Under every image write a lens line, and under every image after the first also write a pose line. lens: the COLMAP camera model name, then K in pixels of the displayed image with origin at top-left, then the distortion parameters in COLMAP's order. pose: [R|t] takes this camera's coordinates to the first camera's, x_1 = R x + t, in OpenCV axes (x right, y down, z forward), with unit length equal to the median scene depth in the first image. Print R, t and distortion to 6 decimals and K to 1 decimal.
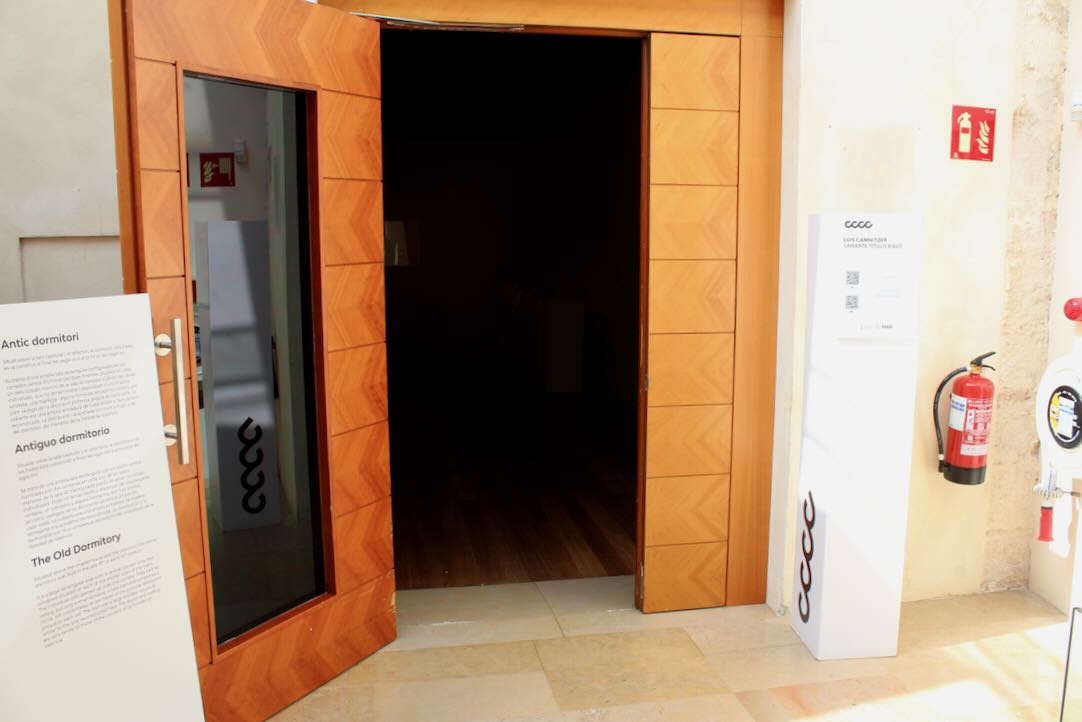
lens RADIAL K [[935.4, 0, 541.0], [0, 935.4, 361.0], [0, 0, 1]] dist [-0.162162, 0.128957]
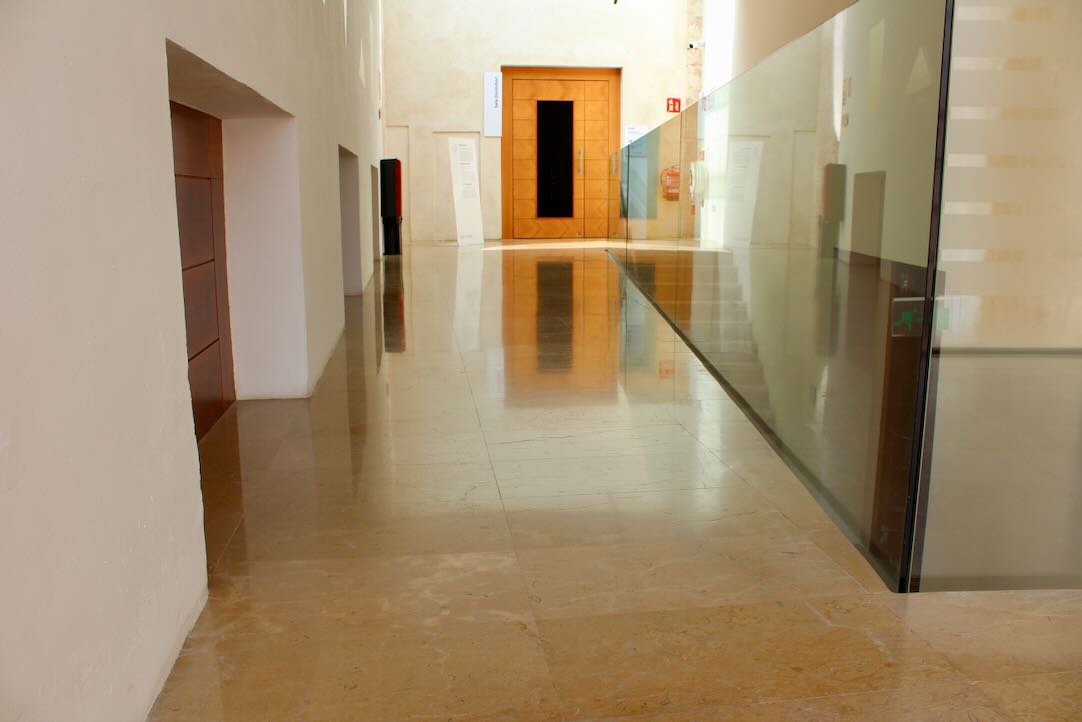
lens RADIAL K [[935.4, 0, 541.0], [0, 935.4, 361.0], [0, 0, 1]] dist [-0.162162, 0.128957]
pose [[0.998130, 0.007248, -0.060697, 0.173661], [-0.004853, 0.999207, 0.039510, 0.642829], [0.060935, -0.039142, 0.997374, -2.818249]]
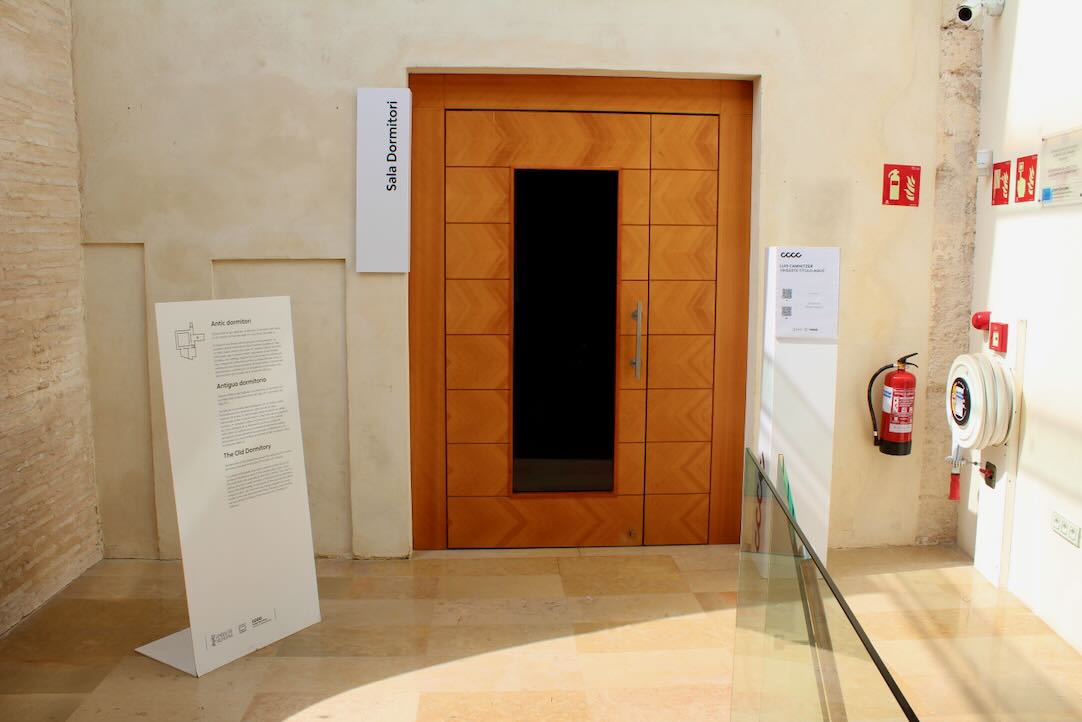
lens RADIAL K [[935.4, 0, 541.0], [0, 935.4, 361.0], [0, 0, 1]] dist [-0.162162, 0.128957]
pose [[0.991526, 0.020376, -0.128301, 0.135498], [-0.023906, 0.999375, -0.026036, 0.048435], [0.127690, 0.028883, 0.991393, -0.364210]]
